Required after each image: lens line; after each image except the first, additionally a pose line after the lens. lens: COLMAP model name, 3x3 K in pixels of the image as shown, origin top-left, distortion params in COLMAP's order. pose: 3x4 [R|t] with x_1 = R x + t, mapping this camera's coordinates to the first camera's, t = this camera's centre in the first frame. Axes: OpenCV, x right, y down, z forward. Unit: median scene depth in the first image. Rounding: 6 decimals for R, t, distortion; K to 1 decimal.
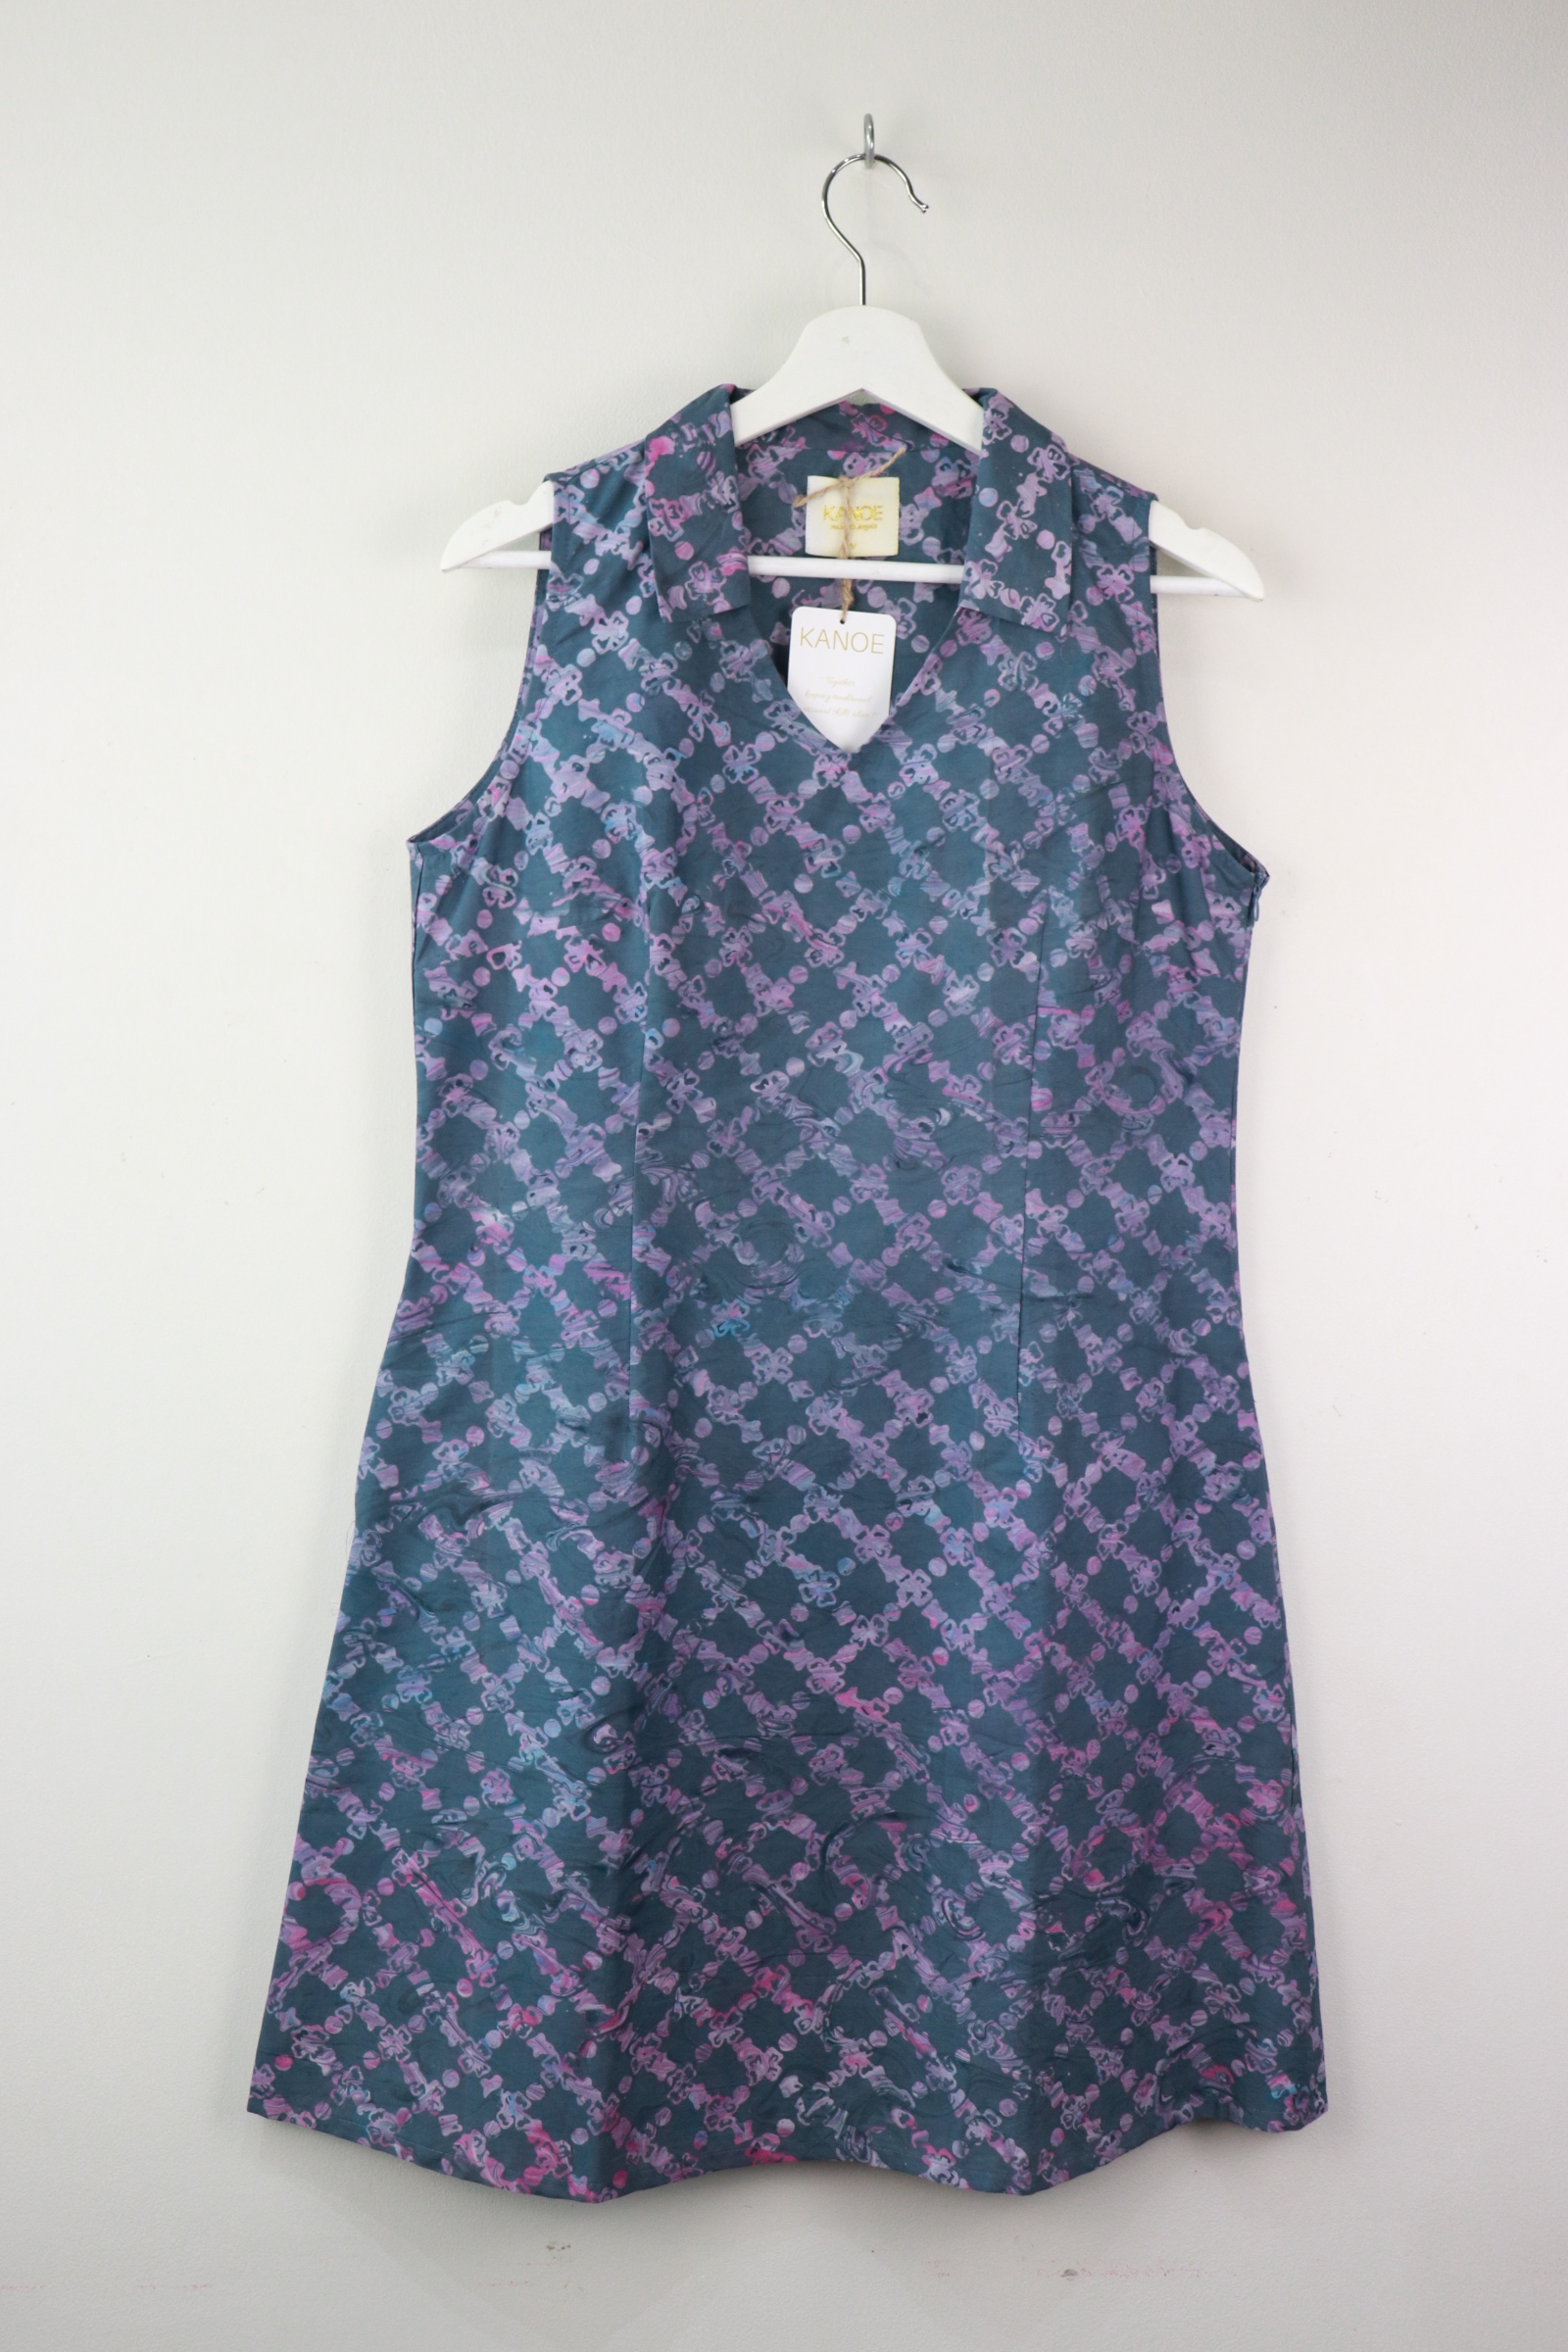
lens RADIAL K [[2569.3, 0, 747.4], [0, 2569.3, 1147.5], [0, 0, 1]] dist [-0.112354, 0.180802]
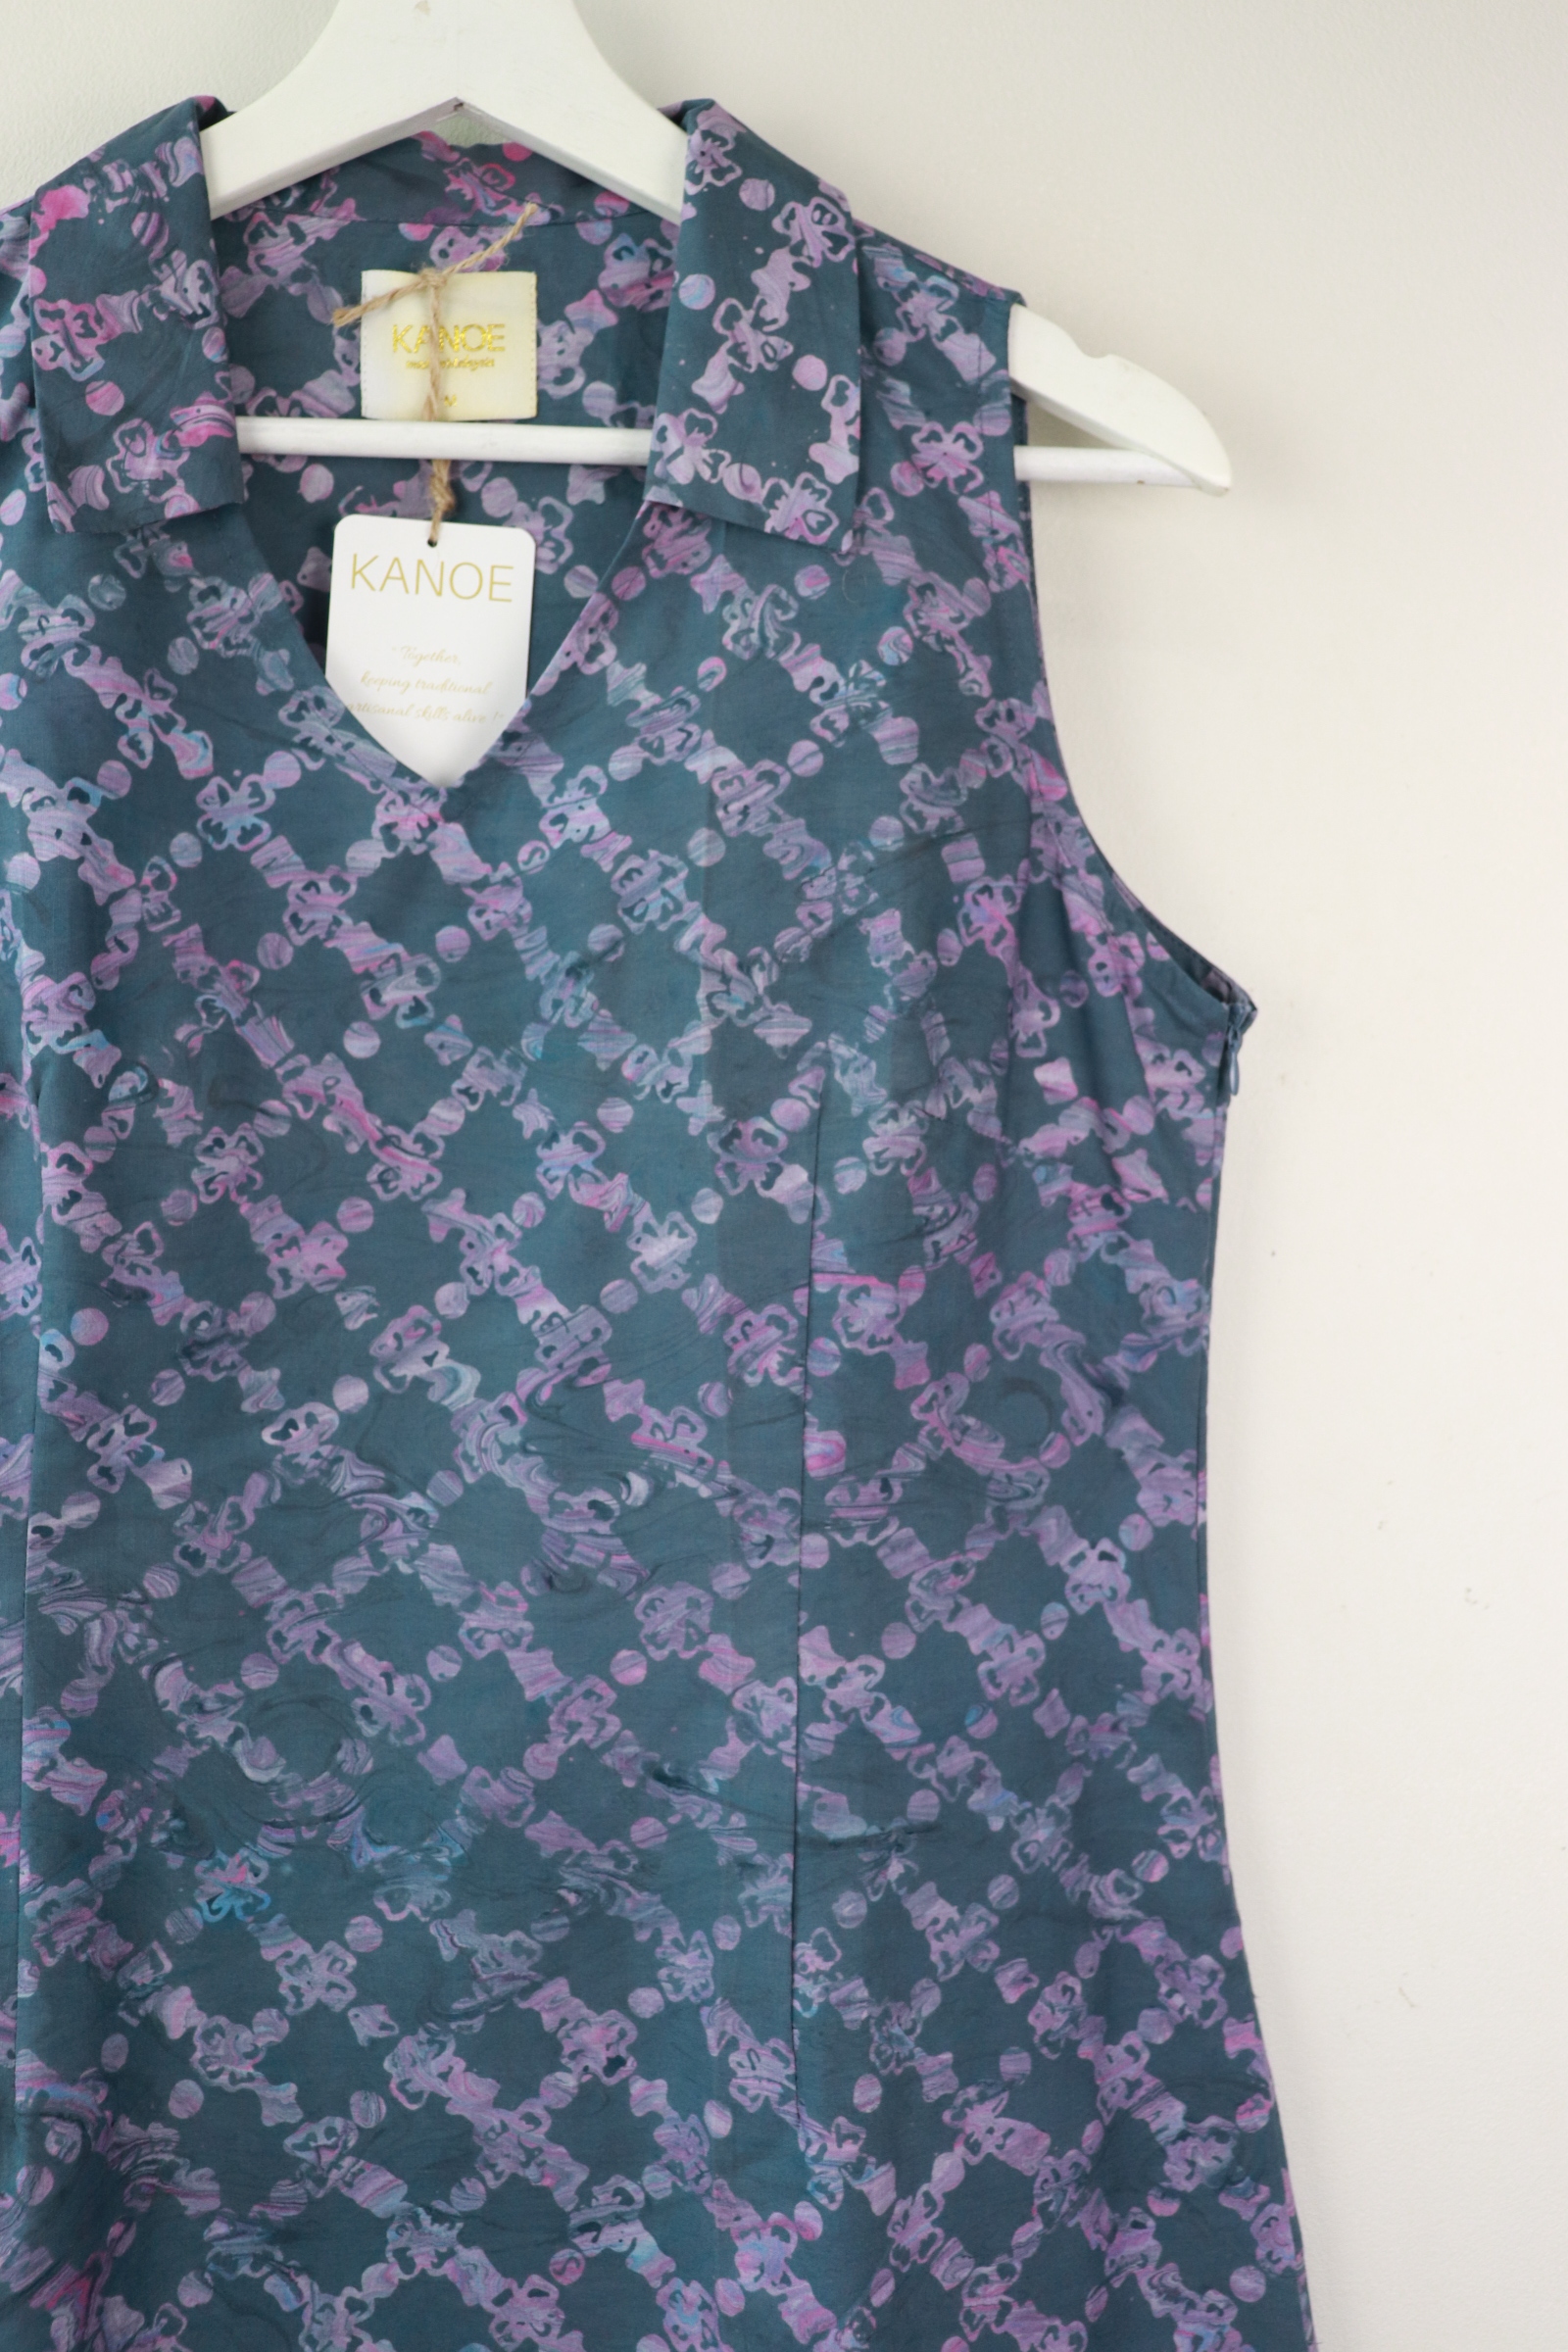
lens RADIAL K [[2569.3, 0, 747.4], [0, 2569.3, 1147.5], [0, 0, 1]] dist [-0.112354, 0.180802]
pose [[0.999595, -0.018031, 0.022037, 0.088605], [0.019524, 0.997390, -0.069515, -0.043848], [-0.020726, 0.069917, 0.997337, 0.485848]]
